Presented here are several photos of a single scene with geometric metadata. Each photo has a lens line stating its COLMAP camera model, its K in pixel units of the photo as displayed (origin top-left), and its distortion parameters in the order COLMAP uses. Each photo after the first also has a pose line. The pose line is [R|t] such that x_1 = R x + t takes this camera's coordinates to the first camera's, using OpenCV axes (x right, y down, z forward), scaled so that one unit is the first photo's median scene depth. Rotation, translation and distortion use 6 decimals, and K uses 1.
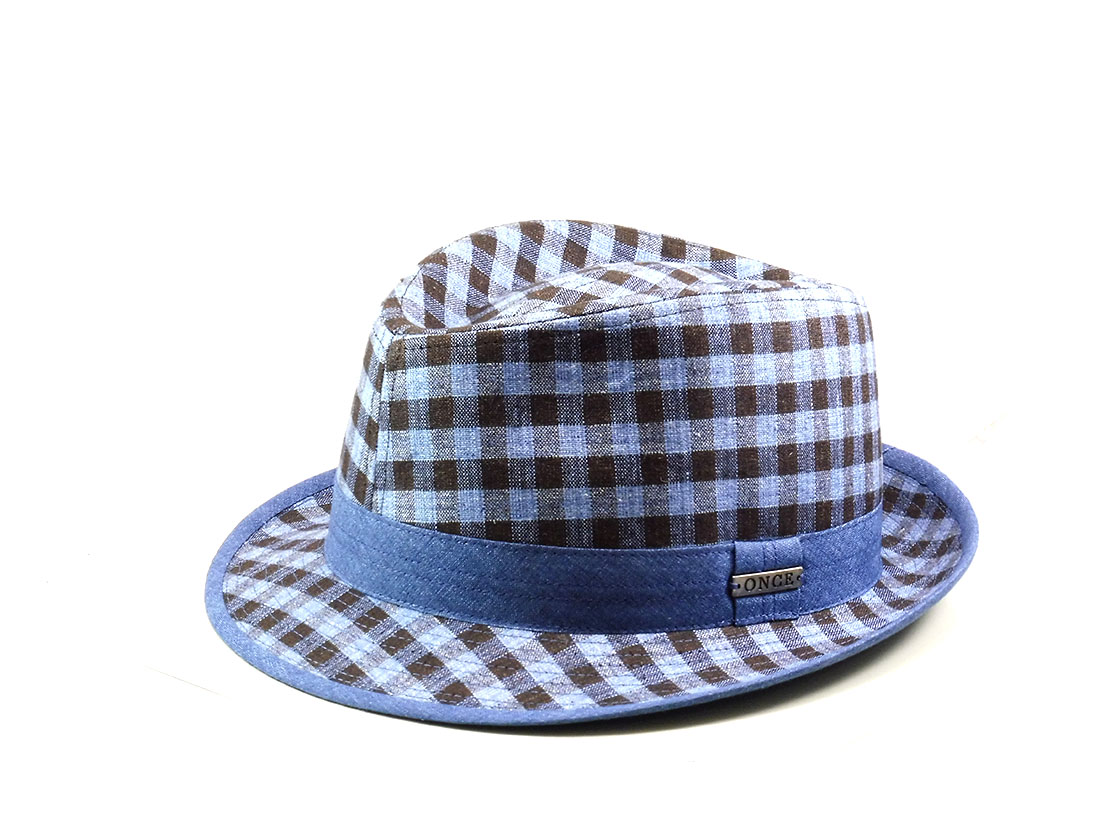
lens RADIAL K [[2664.8, 0, 548.2], [0, 2664.8, 413.6], [0, 0, 1]] dist [0.500449, 0.000000]
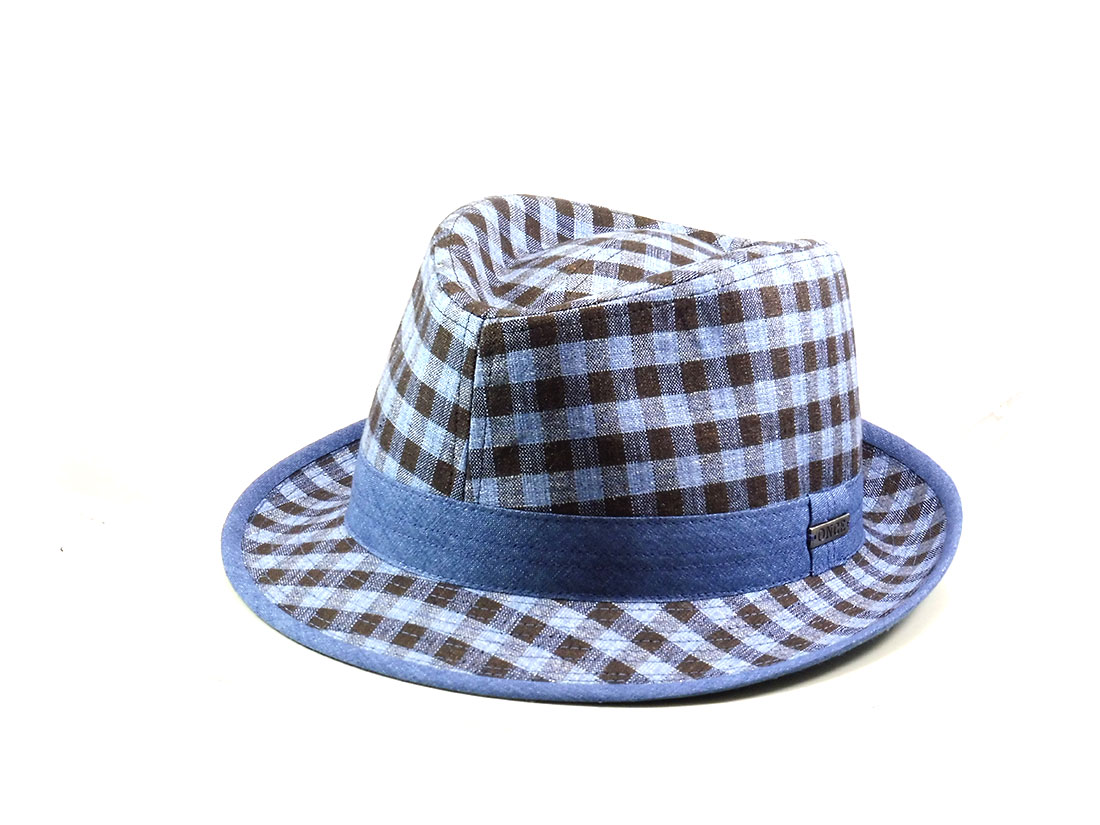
lens RADIAL K [[2664.8, 0, 547.4], [0, 2664.8, 412.7], [0, 0, 1]] dist [0.500449, 0.000000]
pose [[0.920410, -0.088594, 0.380784, -0.416748], [0.084777, 0.996039, 0.026822, -0.019793], [-0.381652, 0.007594, 0.924275, 0.088764]]
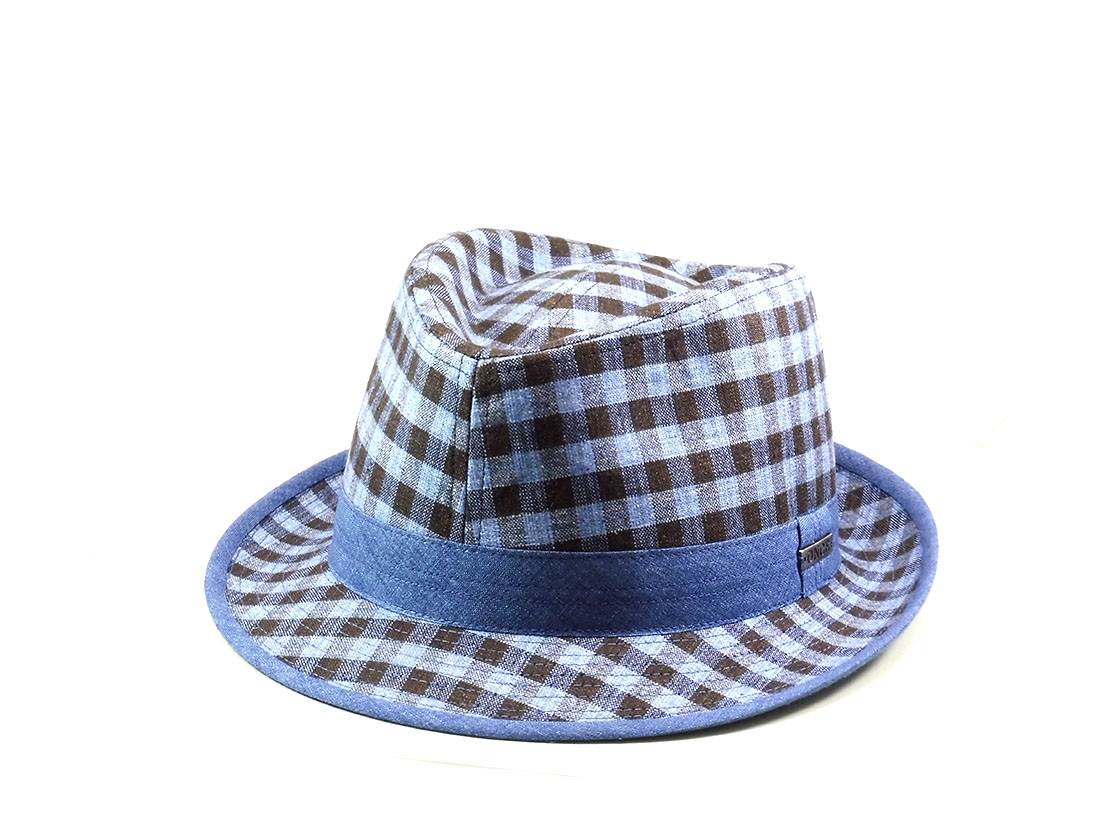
lens RADIAL K [[2664.8, 0, 544.4], [0, 2664.8, 413.4], [0, 0, 1]] dist [0.500449, 0.000000]
pose [[0.880822, -0.132141, 0.454633, -0.487848], [0.129217, 0.990901, 0.037659, -0.044135], [-0.455473, 0.025575, 0.889882, 0.123772]]
